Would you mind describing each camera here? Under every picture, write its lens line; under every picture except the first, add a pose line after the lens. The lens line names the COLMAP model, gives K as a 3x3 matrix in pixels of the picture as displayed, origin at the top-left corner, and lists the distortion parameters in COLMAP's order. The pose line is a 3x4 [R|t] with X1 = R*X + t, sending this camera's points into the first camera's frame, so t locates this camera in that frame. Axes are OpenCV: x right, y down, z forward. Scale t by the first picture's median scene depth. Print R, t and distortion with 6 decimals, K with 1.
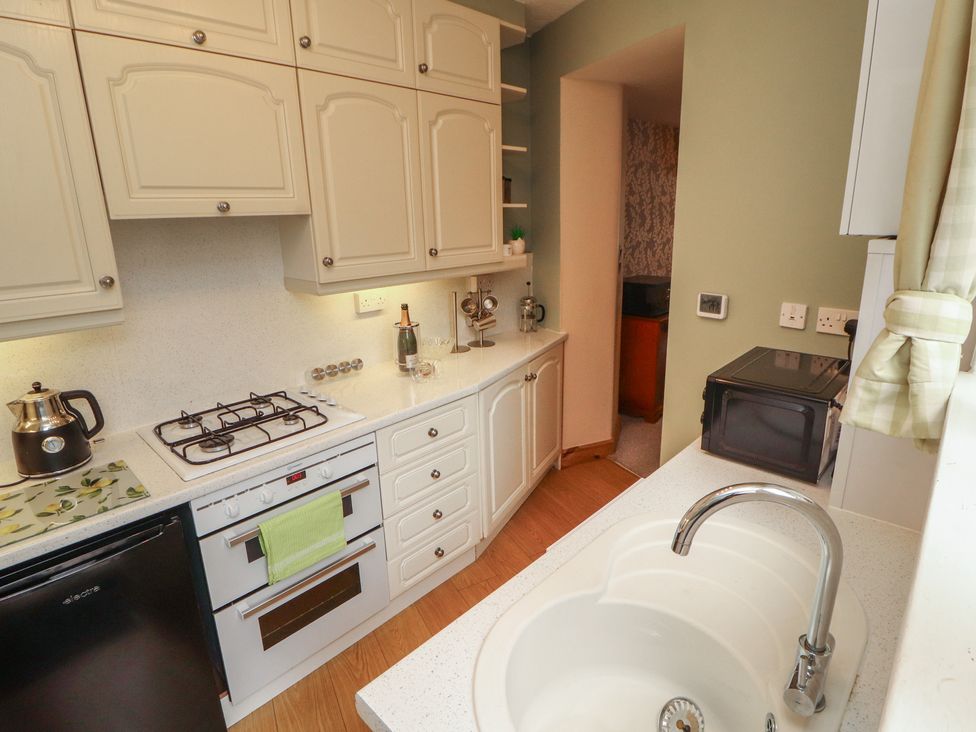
lens RADIAL K [[528.7, 0, 484.7], [0, 528.7, 357.3], [0, 0, 1]] dist [-0.011900, -0.005547]
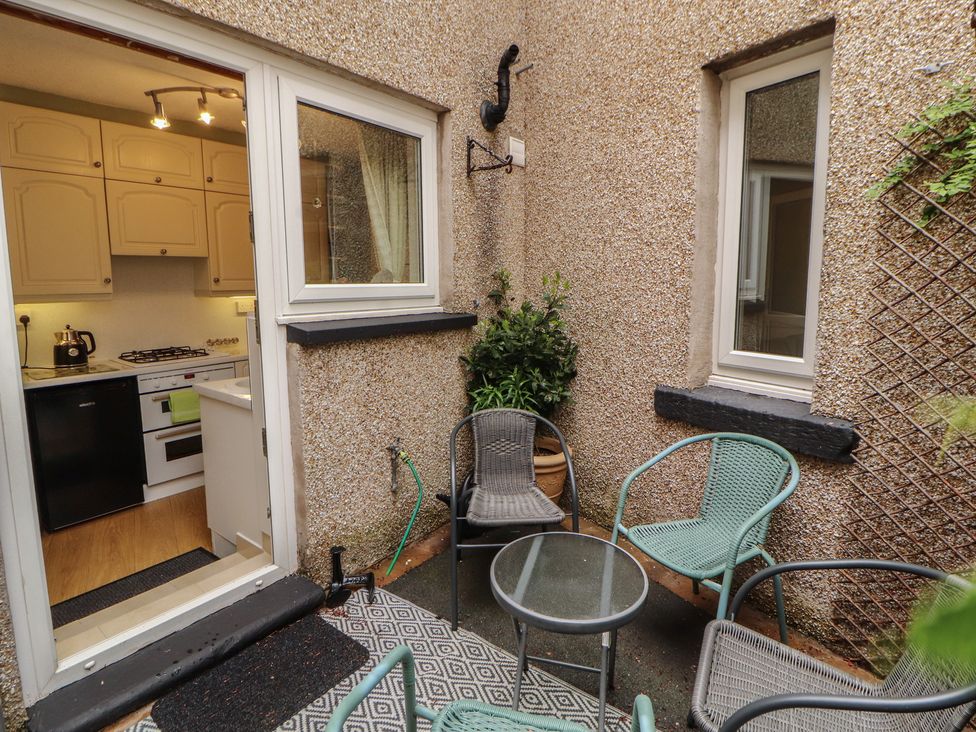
lens RADIAL K [[528.7, 0, 497.7], [0, 528.7, 345.6], [0, 0, 1]] dist [-0.011900, -0.005547]
pose [[0.992505, 0.007664, 0.121961, 0.646181], [0.009922, 0.989683, -0.142933, 0.446155], [-0.121799, 0.143072, 0.982189, -1.313924]]
